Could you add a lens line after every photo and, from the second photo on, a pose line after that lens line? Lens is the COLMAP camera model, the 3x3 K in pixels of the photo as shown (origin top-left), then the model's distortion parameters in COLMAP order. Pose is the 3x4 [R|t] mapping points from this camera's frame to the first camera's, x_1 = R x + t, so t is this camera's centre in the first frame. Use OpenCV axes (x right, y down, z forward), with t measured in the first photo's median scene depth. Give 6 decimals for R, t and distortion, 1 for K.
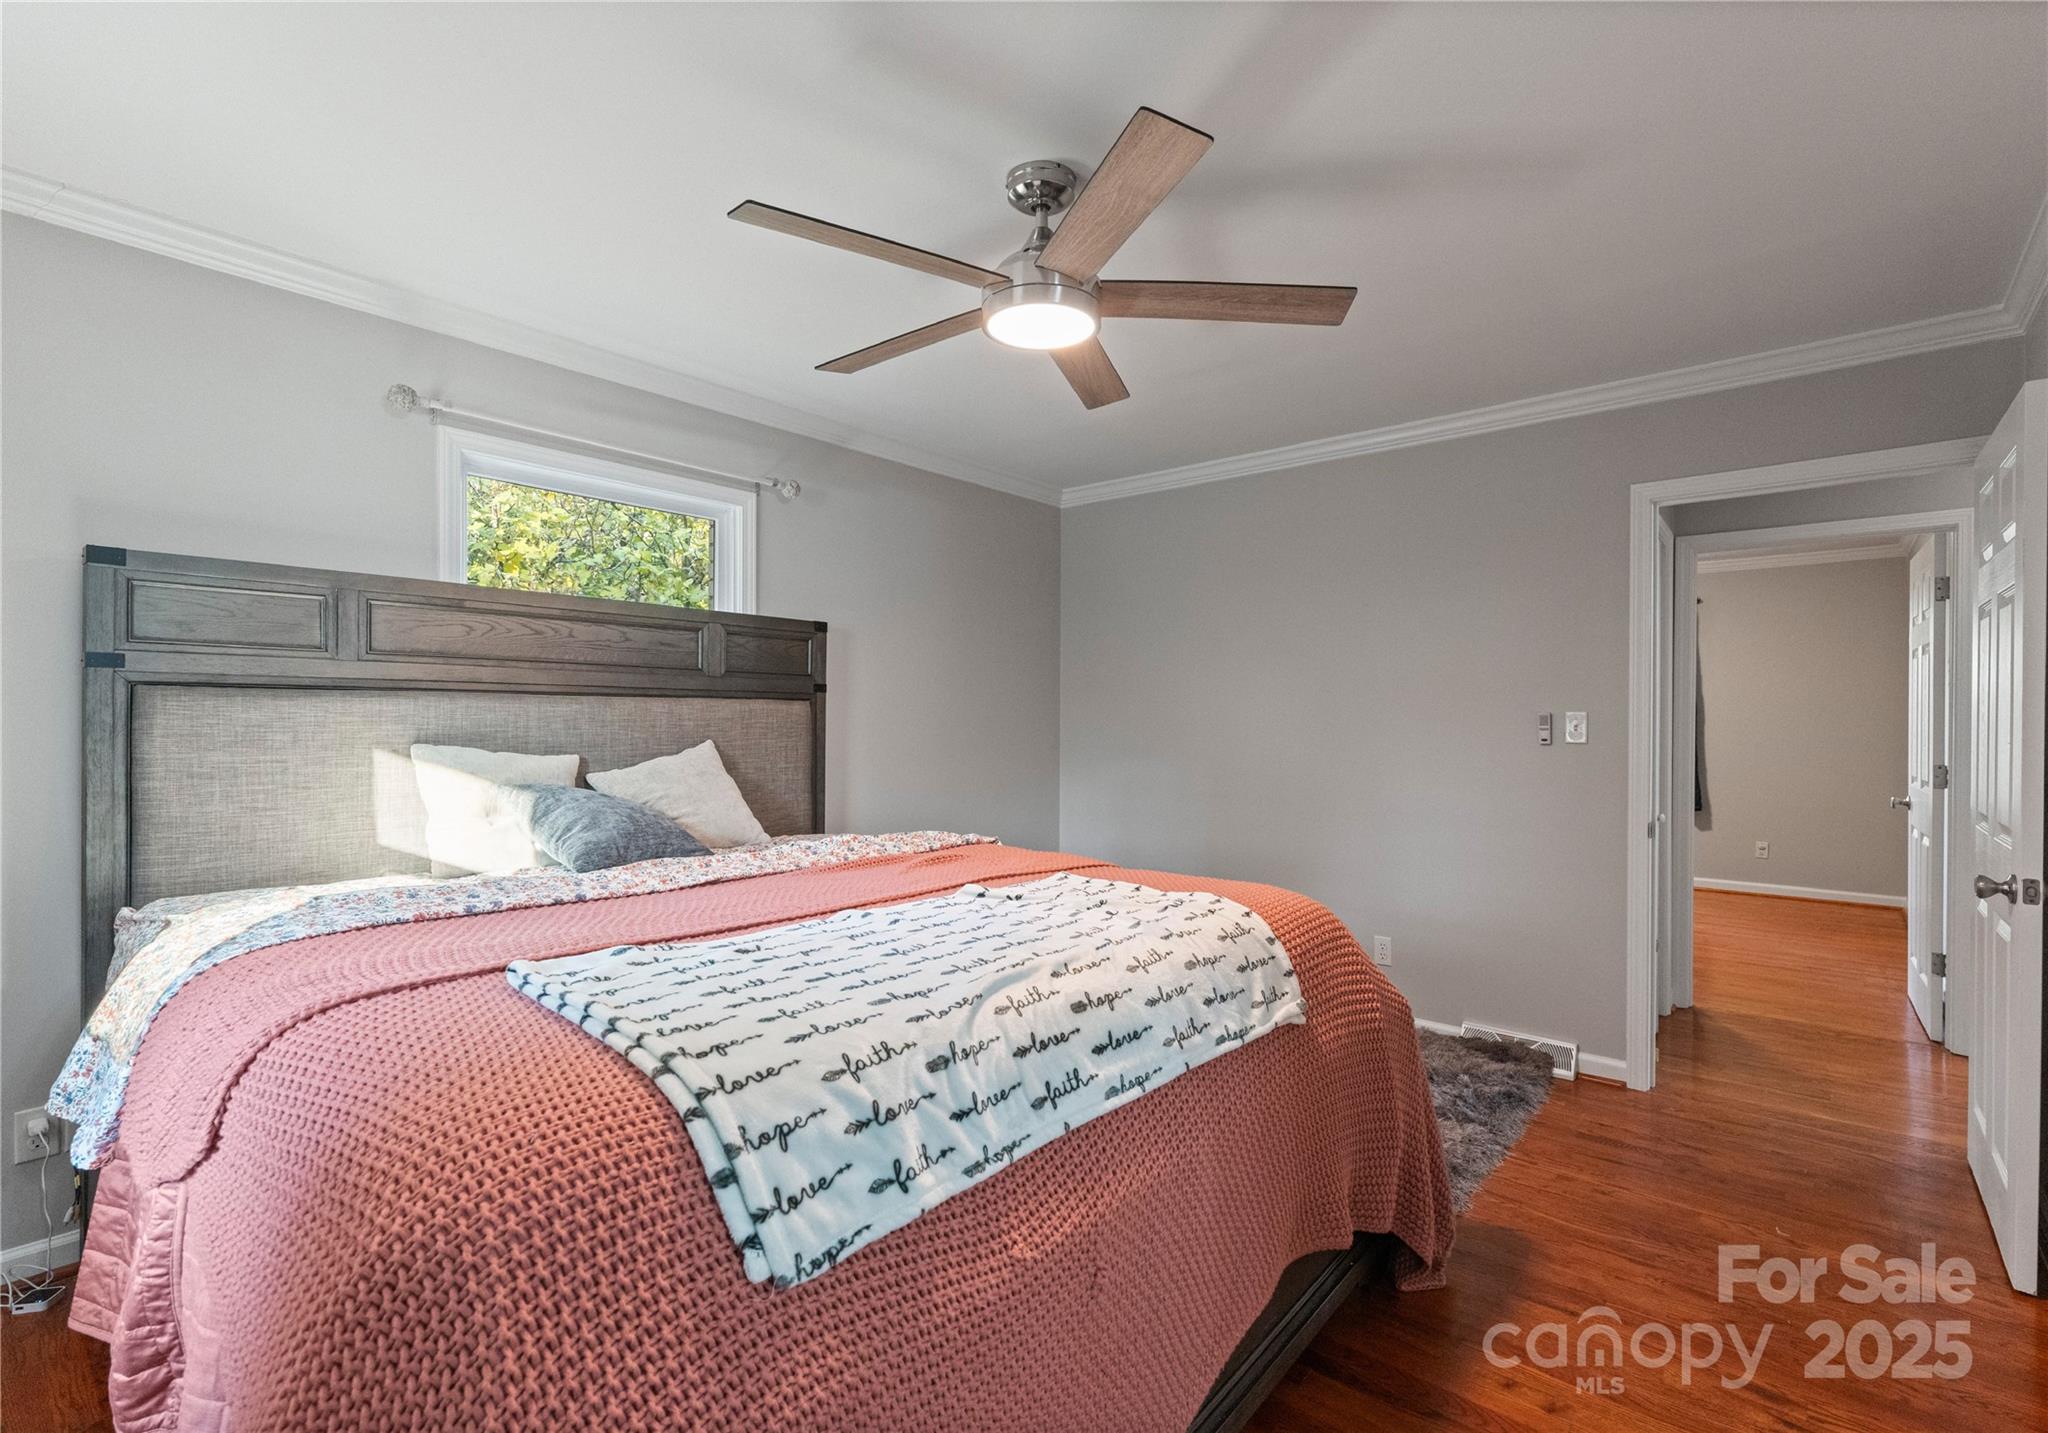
lens RADIAL K [[925.1, 0, 1024.0], [0, 925.1, 716.5], [0, 0, 1]] dist [-0.000119, -0.000026]
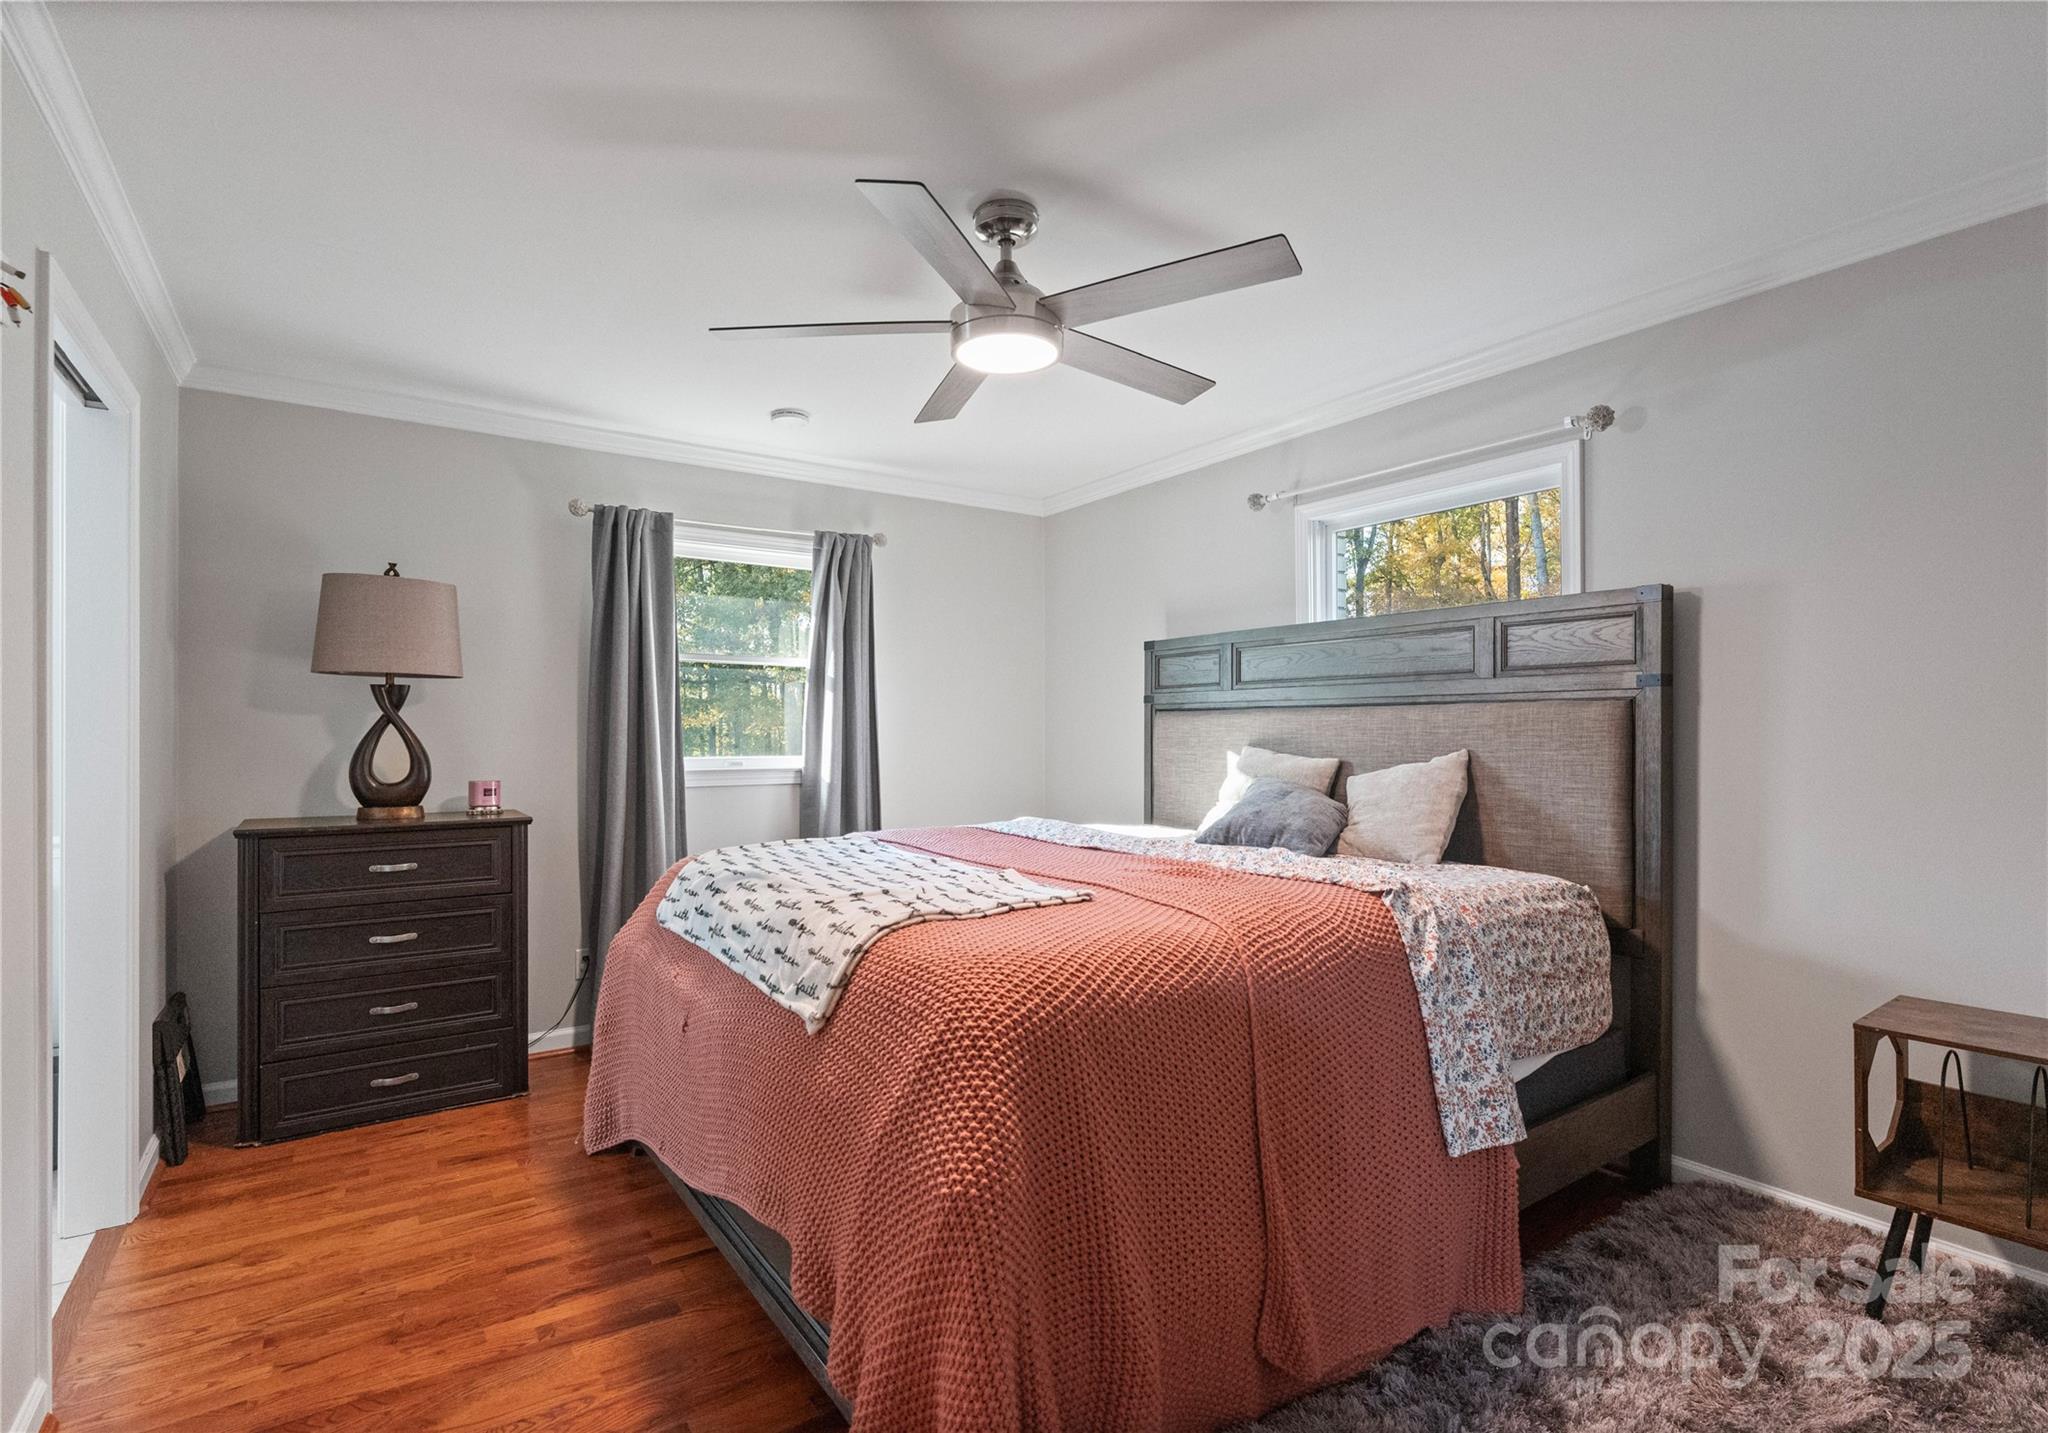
lens RADIAL K [[984.3, 0, 1024.0], [0, 984.3, 716.5], [0, 0, 1]] dist [0.000183, 0.000002]
pose [[-0.256840, -0.018479, -0.966277, 1.070337], [0.005056, 0.999778, -0.020464, 0.016394], [0.966441, -0.010142, -0.256689, 1.270882]]
